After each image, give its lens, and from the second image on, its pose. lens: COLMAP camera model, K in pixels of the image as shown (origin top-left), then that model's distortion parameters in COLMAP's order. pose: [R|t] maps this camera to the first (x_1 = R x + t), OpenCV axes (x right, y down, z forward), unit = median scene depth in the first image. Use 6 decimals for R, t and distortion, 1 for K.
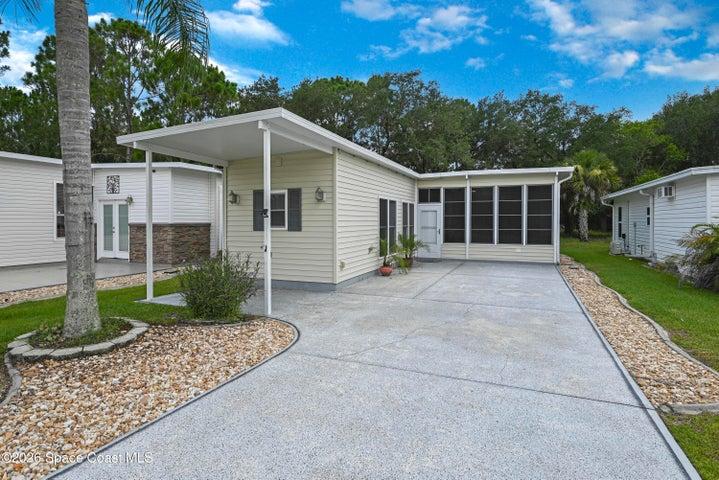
lens RADIAL K [[386.0, 0, 358.9], [0, 386.0, 222.6], [0, 0, 1]] dist [0.006283, 0.000917]
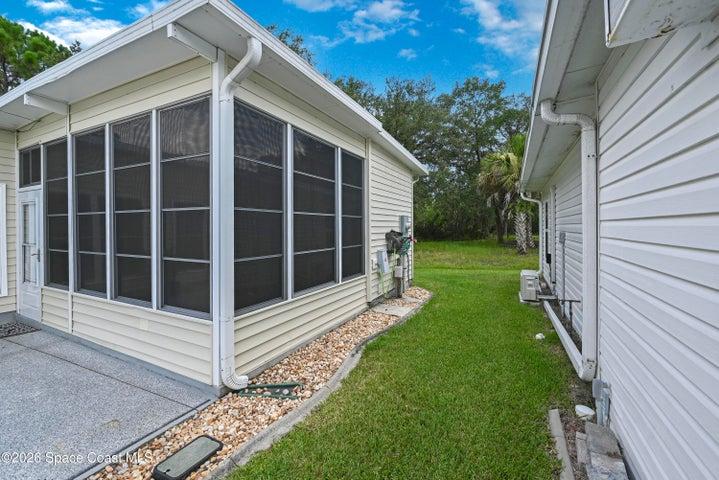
lens RADIAL K [[297.7, 0, 363.6], [0, 297.7, 228.6], [0, 0, 1]] dist [-0.001089, -0.000199]
pose [[0.998271, 0.000286, -0.058780, 0.592565], [-0.000211, 0.999999, 0.001281, -0.005476], [0.058781, -0.001266, 0.998270, 0.756843]]
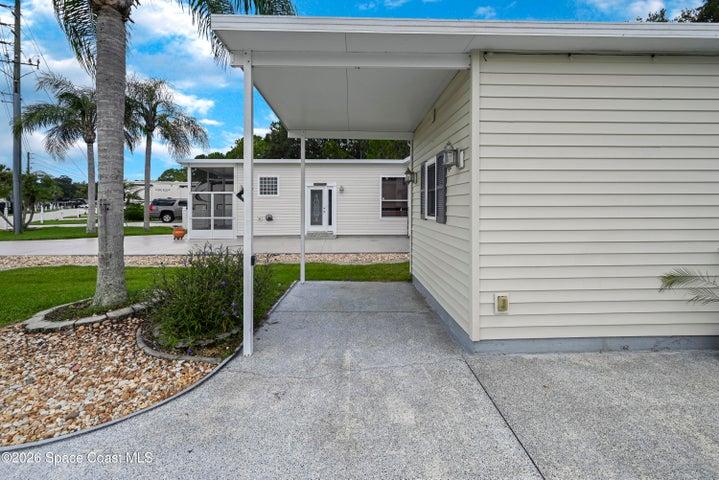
lens RADIAL K [[293.5, 0, 360.0], [0, 293.5, 206.5], [0, 0, 1]] dist [0.000243, -0.000018]
pose [[0.411542, 0.005641, -0.911374, 0.128197], [-0.001522, 0.999984, 0.005502, -0.004145], [0.911390, -0.000877, 0.411544, 0.450596]]
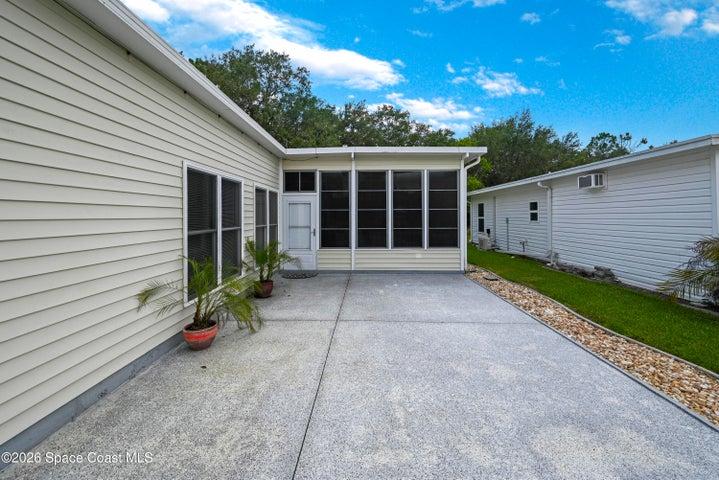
lens RADIAL K [[293.8, 0, 360.9], [0, 293.8, 217.9], [0, 0, 1]] dist [-0.000048, -0.000051]
pose [[0.925476, -0.005217, 0.378770, 0.088172], [0.005124, 0.999986, 0.001253, -0.004182], [-0.378771, 0.000781, 0.925490, 0.496569]]
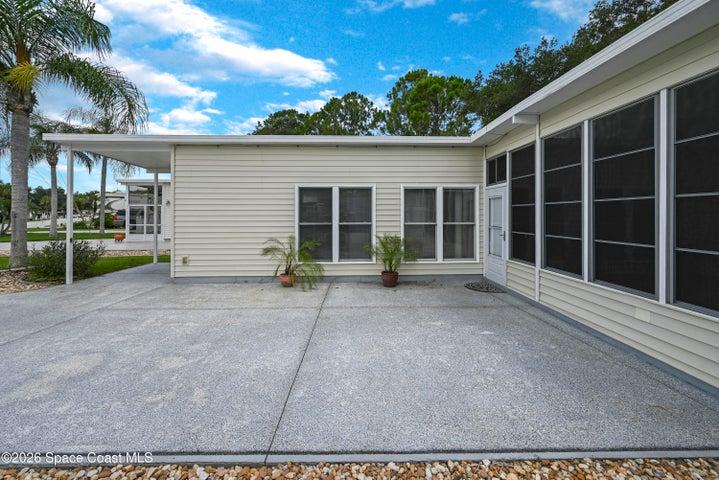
lens RADIAL K [[297.3, 0, 356.3], [0, 297.3, 216.2], [0, 0, 1]] dist [-0.000200, 0.000145]
pose [[0.412974, 0.004418, -0.910732, 0.522718], [-0.003251, 0.999989, 0.003376, -0.005211], [0.910737, 0.001567, 0.412984, 0.686743]]
